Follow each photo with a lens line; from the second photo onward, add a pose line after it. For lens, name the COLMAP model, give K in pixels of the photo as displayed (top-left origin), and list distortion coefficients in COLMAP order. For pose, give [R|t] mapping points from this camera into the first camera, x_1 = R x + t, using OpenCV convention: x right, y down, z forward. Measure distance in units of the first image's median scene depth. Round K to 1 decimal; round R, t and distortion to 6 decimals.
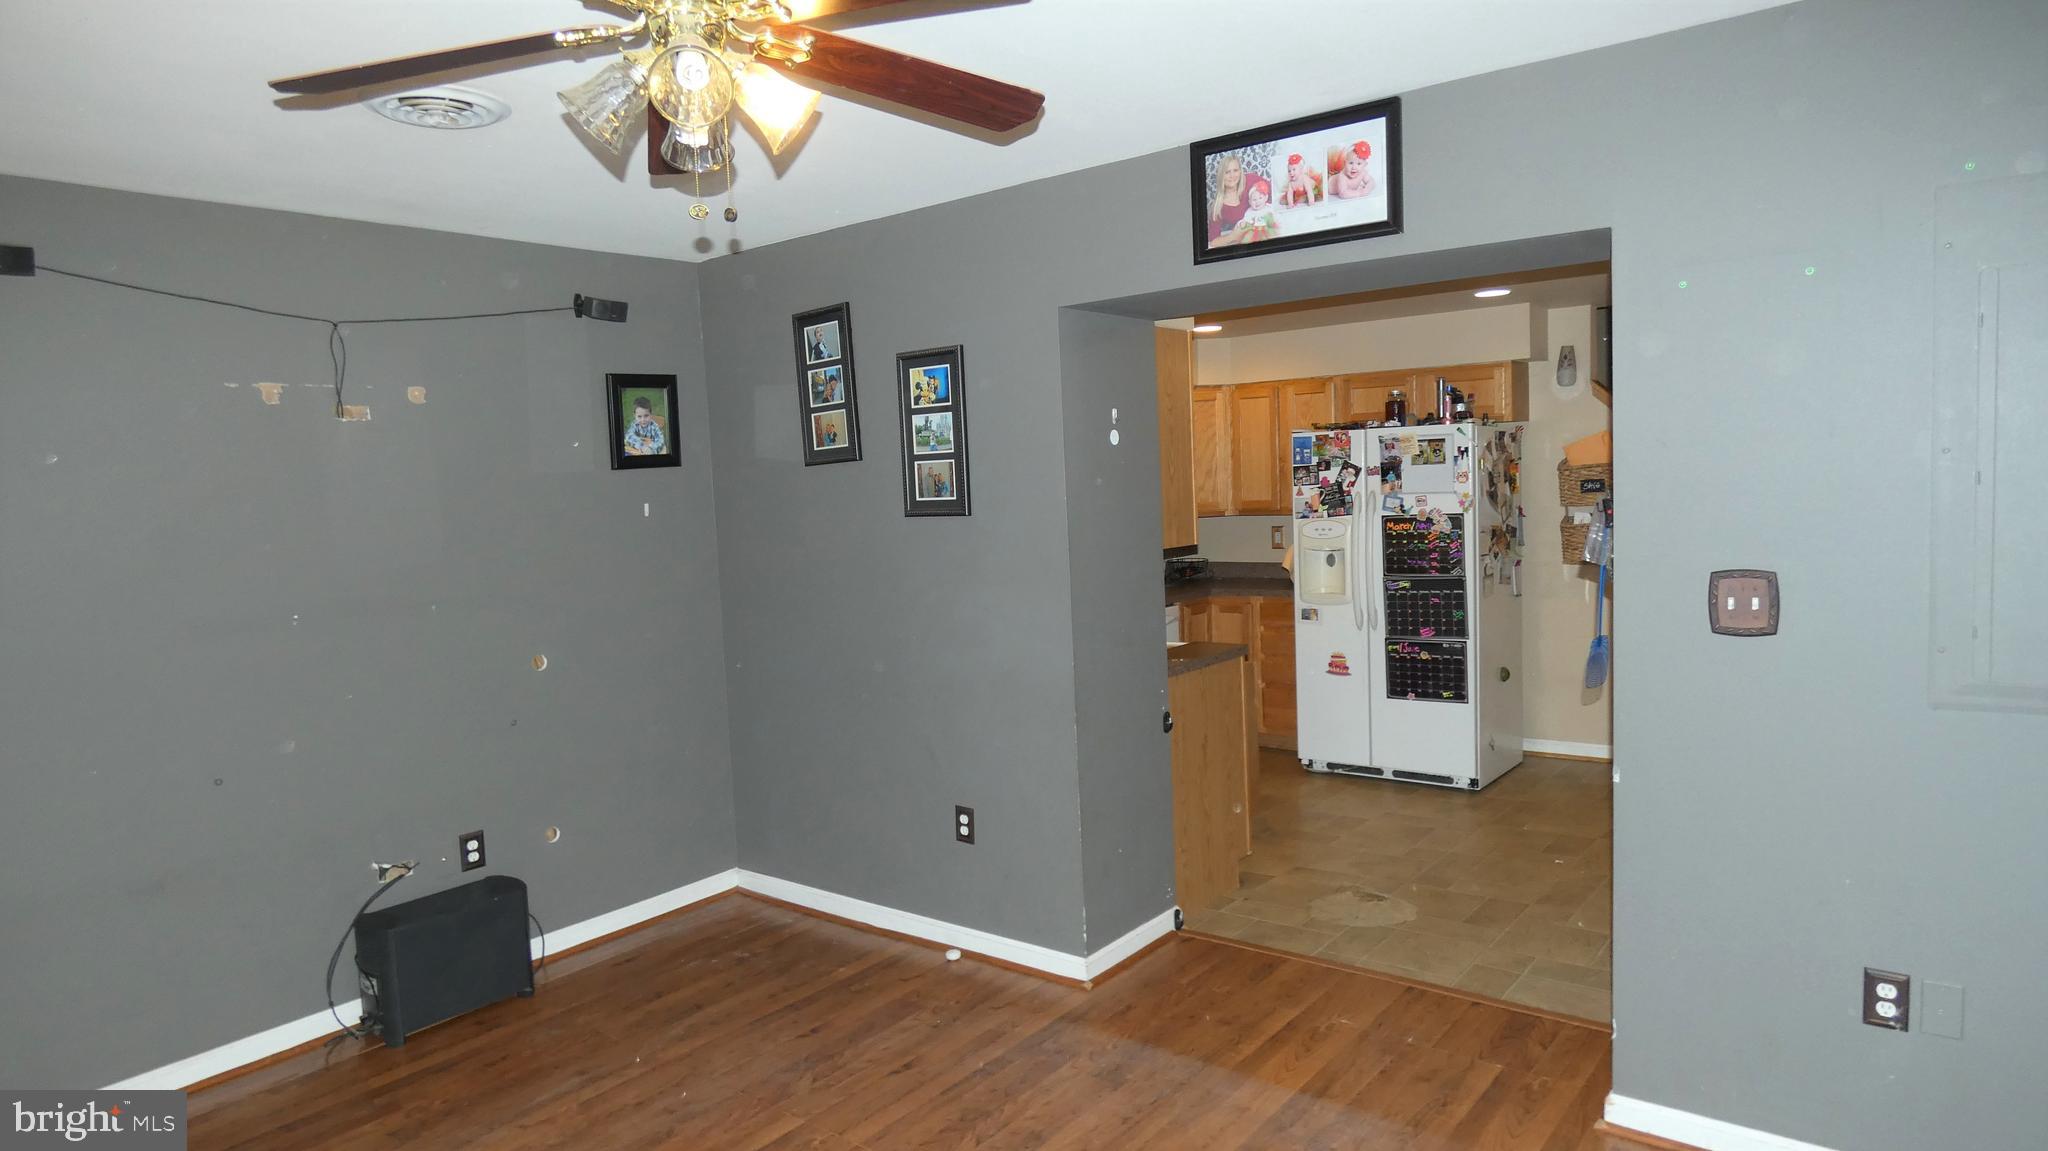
lens RADIAL K [[1228.7, 0, 1020.1], [0, 1228.7, 577.9], [0, 0, 1]] dist [-0.005249, 0.007651]
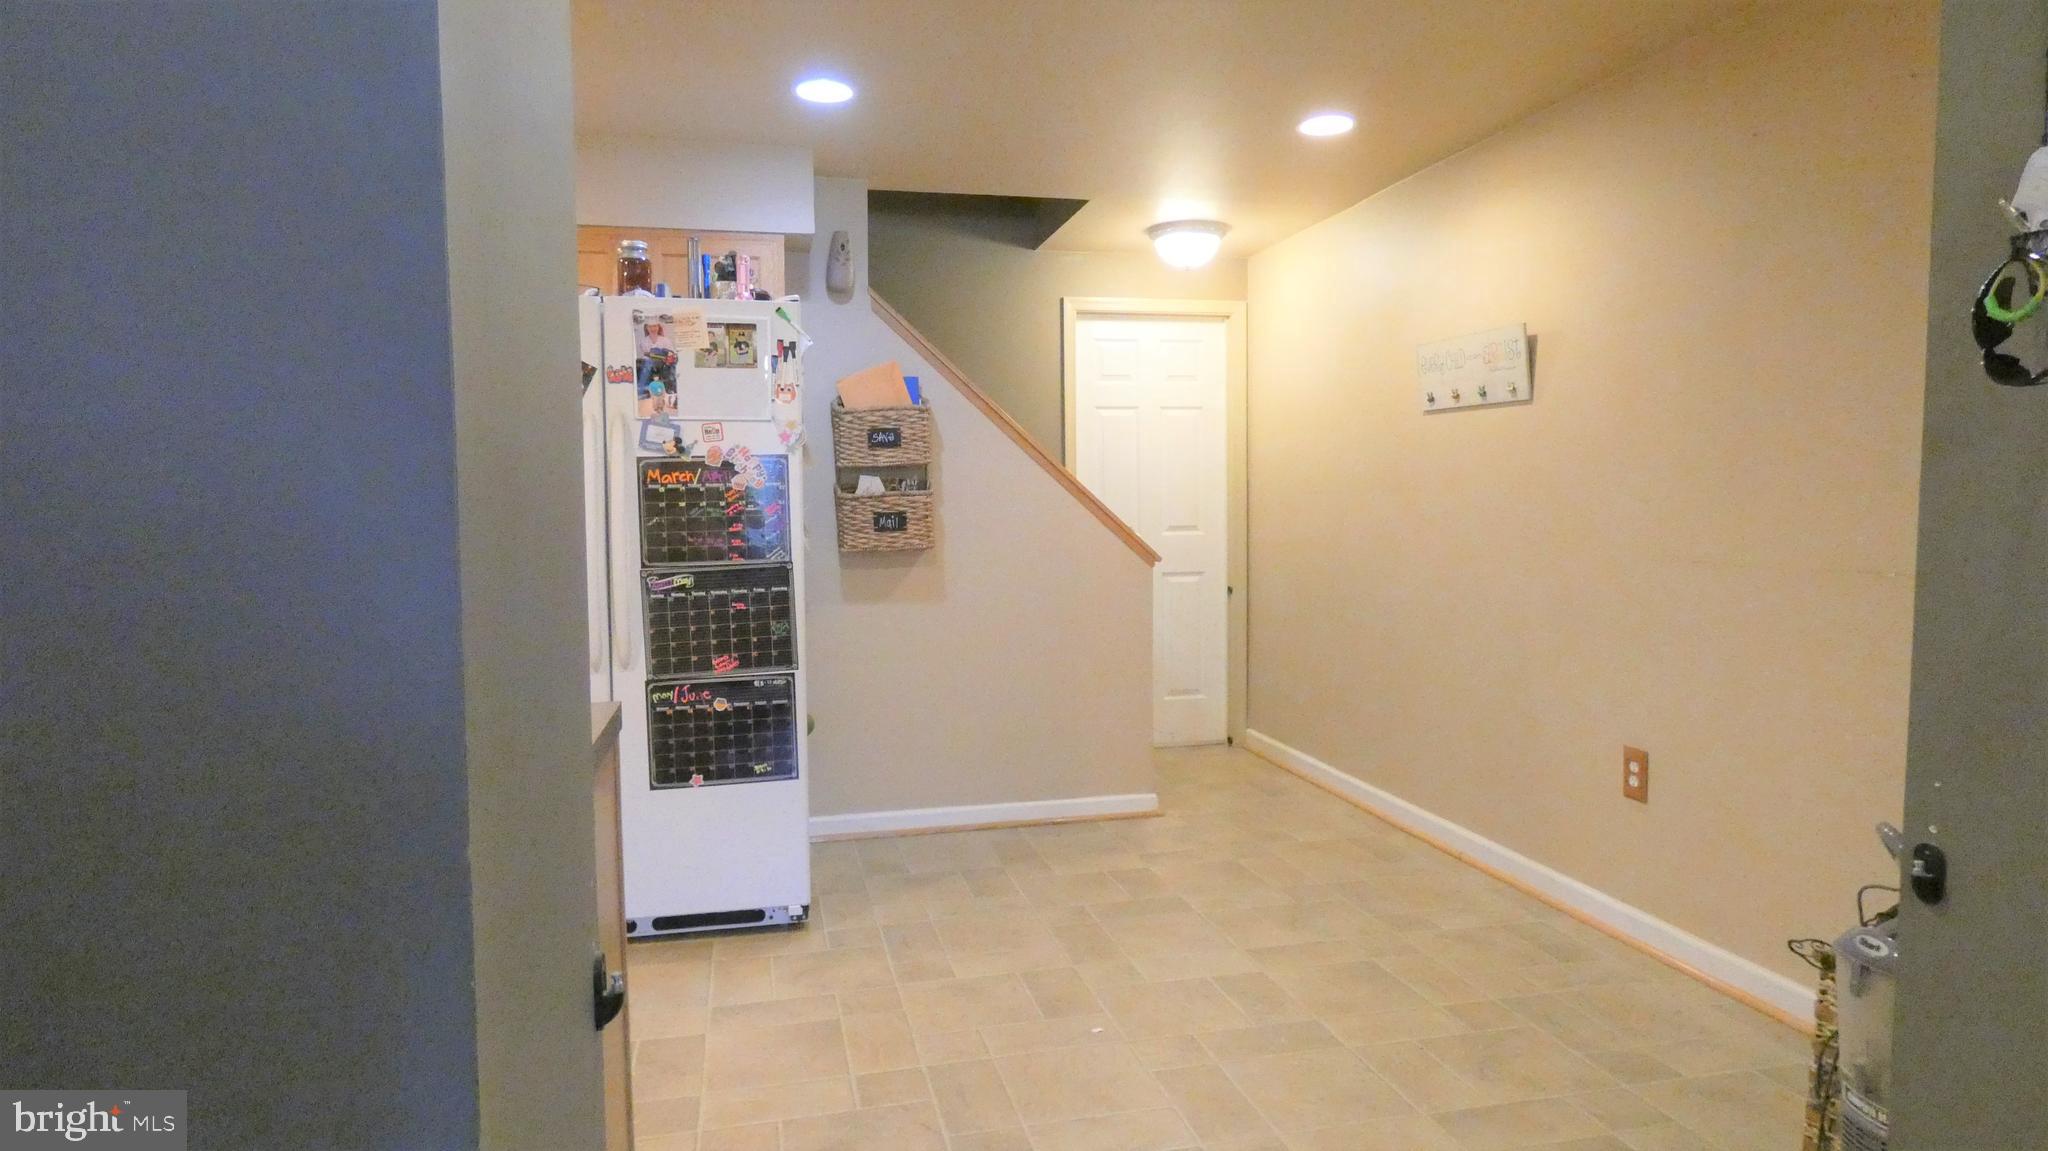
lens RADIAL K [[1228.7, 0, 1012.0], [0, 1228.7, 572.8], [0, 0, 1]] dist [-0.005249, 0.007651]
pose [[0.627405, -0.007252, 0.778659, -0.040602], [0.046987, 0.998487, -0.028560, 0.035377], [-0.777274, 0.054506, 0.626797, 0.764801]]
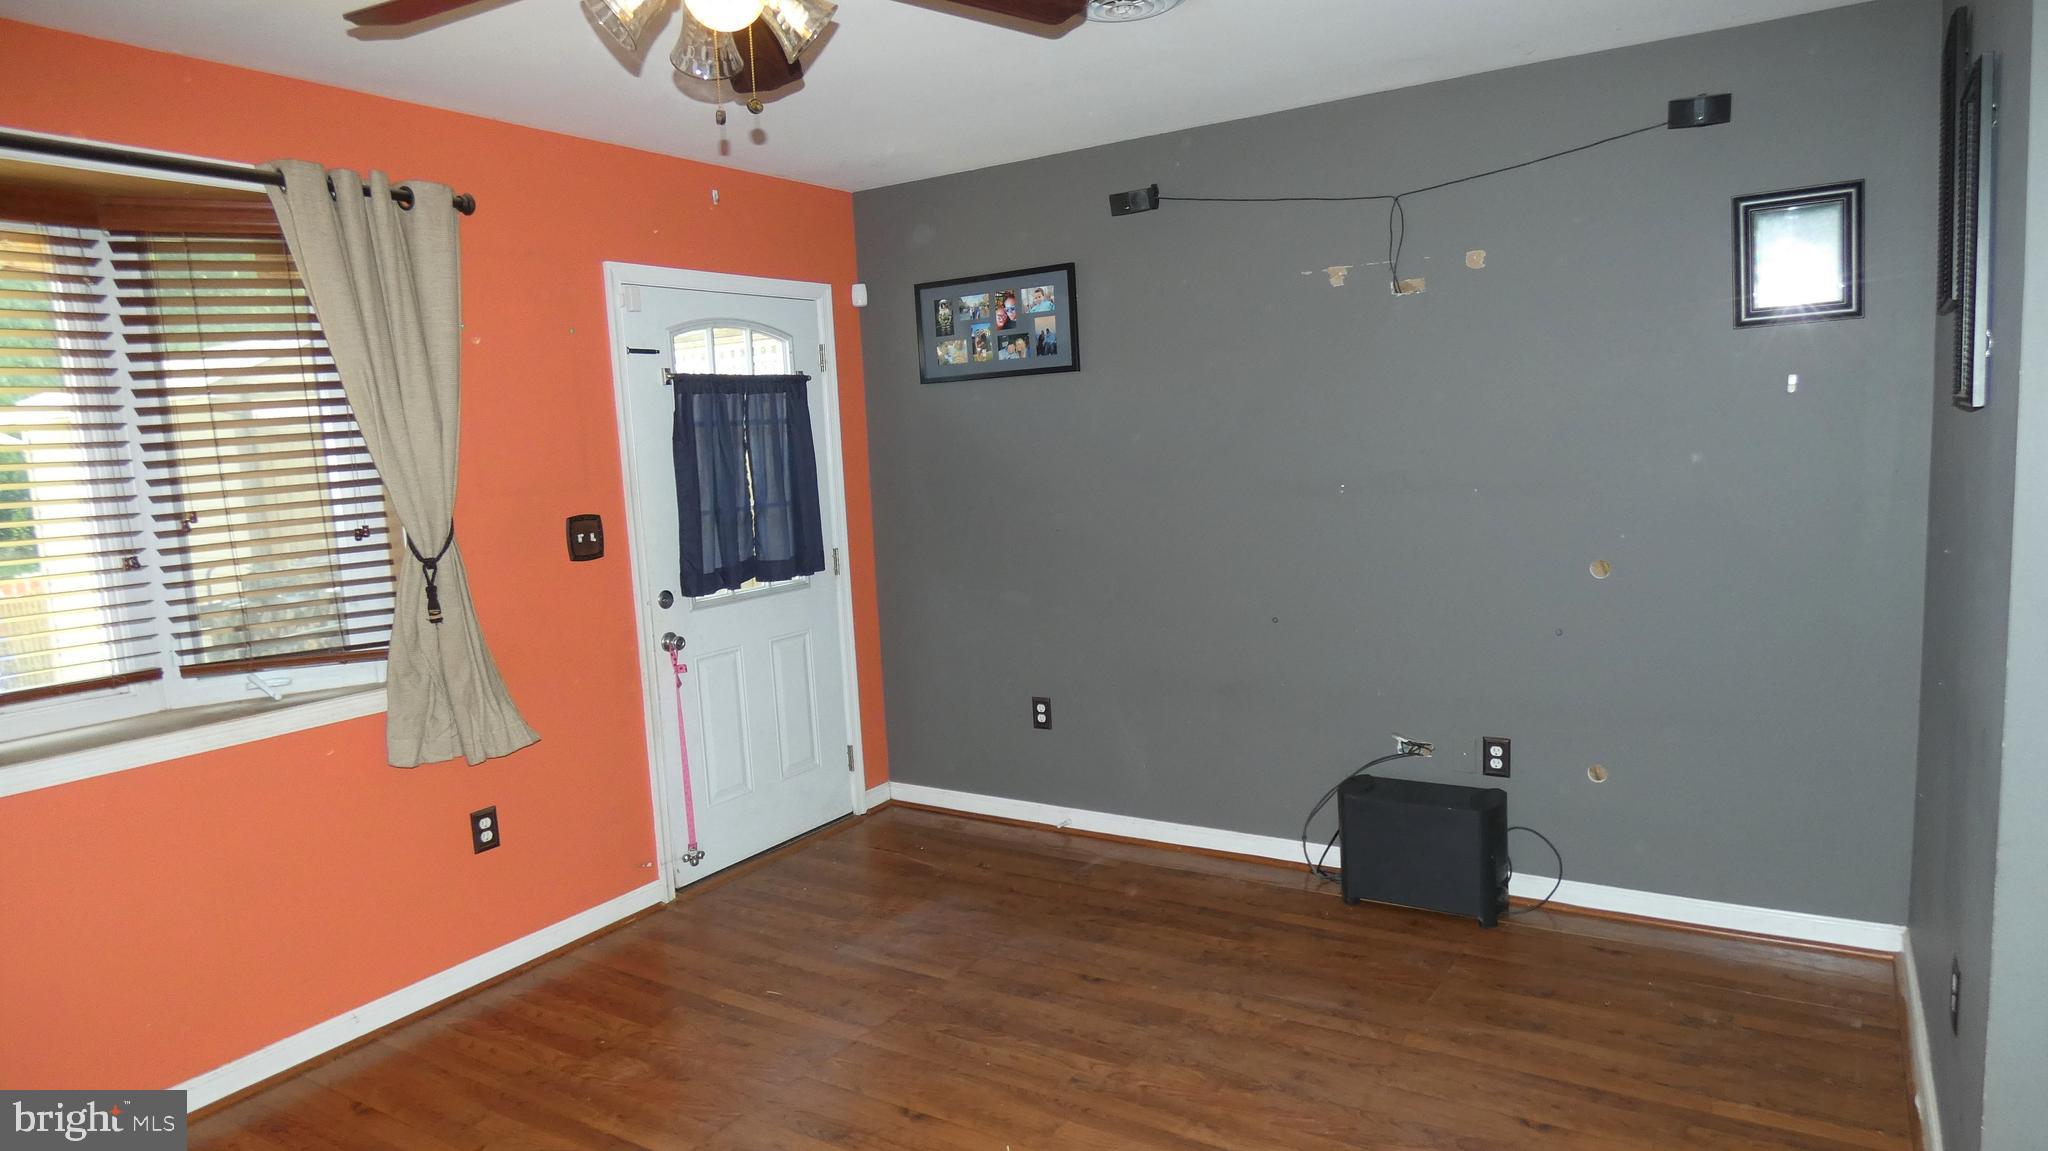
lens RADIAL K [[1228.7, 0, 1074.5], [0, 1228.7, 569.8], [0, 0, 1]] dist [-0.005249, 0.007651]
pose [[0.128529, 0.150793, -0.980174, 0.403113], [-0.042782, 0.988295, 0.146433, -0.039260], [0.990782, 0.023113, 0.133476, 0.565258]]
